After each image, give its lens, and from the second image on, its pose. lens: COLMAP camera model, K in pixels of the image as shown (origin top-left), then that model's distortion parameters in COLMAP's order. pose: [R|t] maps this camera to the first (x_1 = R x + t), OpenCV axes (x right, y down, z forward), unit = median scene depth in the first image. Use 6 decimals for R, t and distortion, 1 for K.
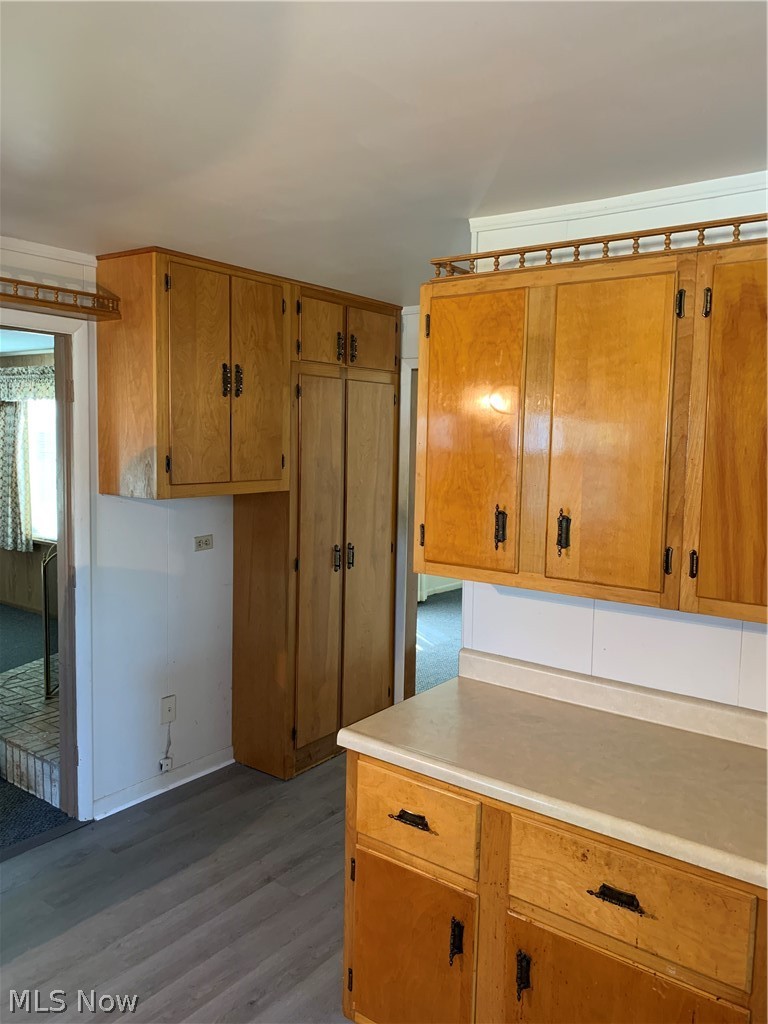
lens RADIAL K [[787.6, 0, 384.0], [0, 787.6, 512.0], [0, 0, 1]] dist [0.093050, -0.118986]
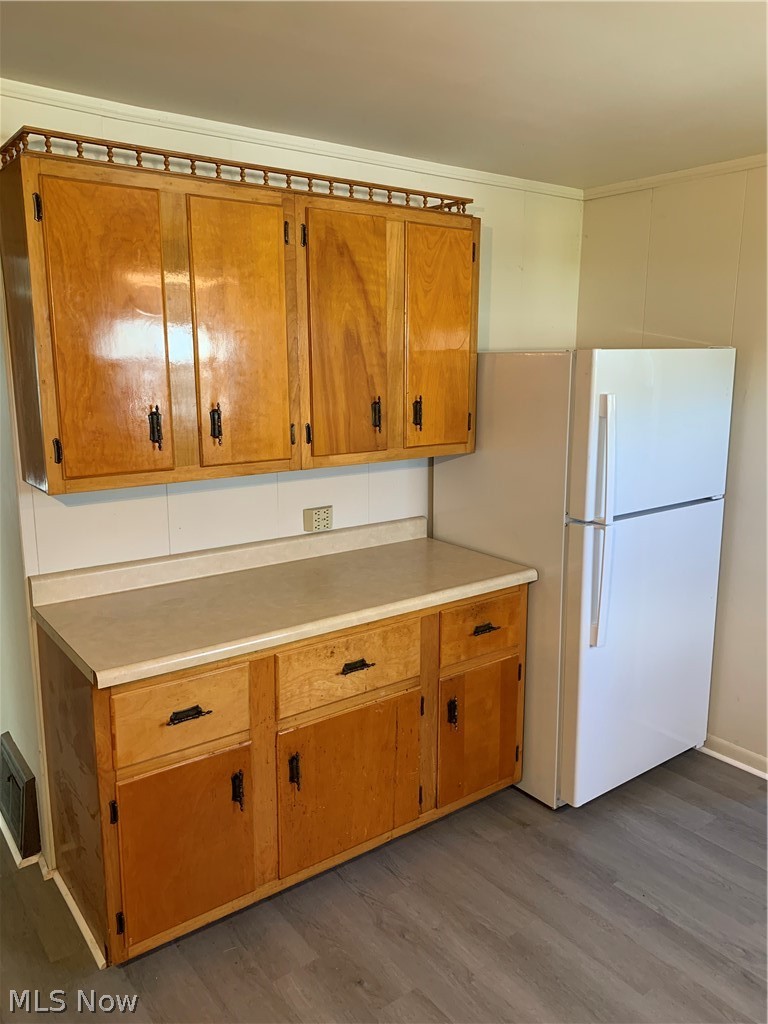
lens RADIAL K [[787.6, 0, 384.0], [0, 787.6, 512.0], [0, 0, 1]] dist [0.093050, -0.118986]
pose [[0.286849, -0.210577, 0.934545, -0.839434], [0.099520, 0.976814, 0.189555, -0.045004], [-0.952792, 0.038632, 0.301155, 0.452836]]
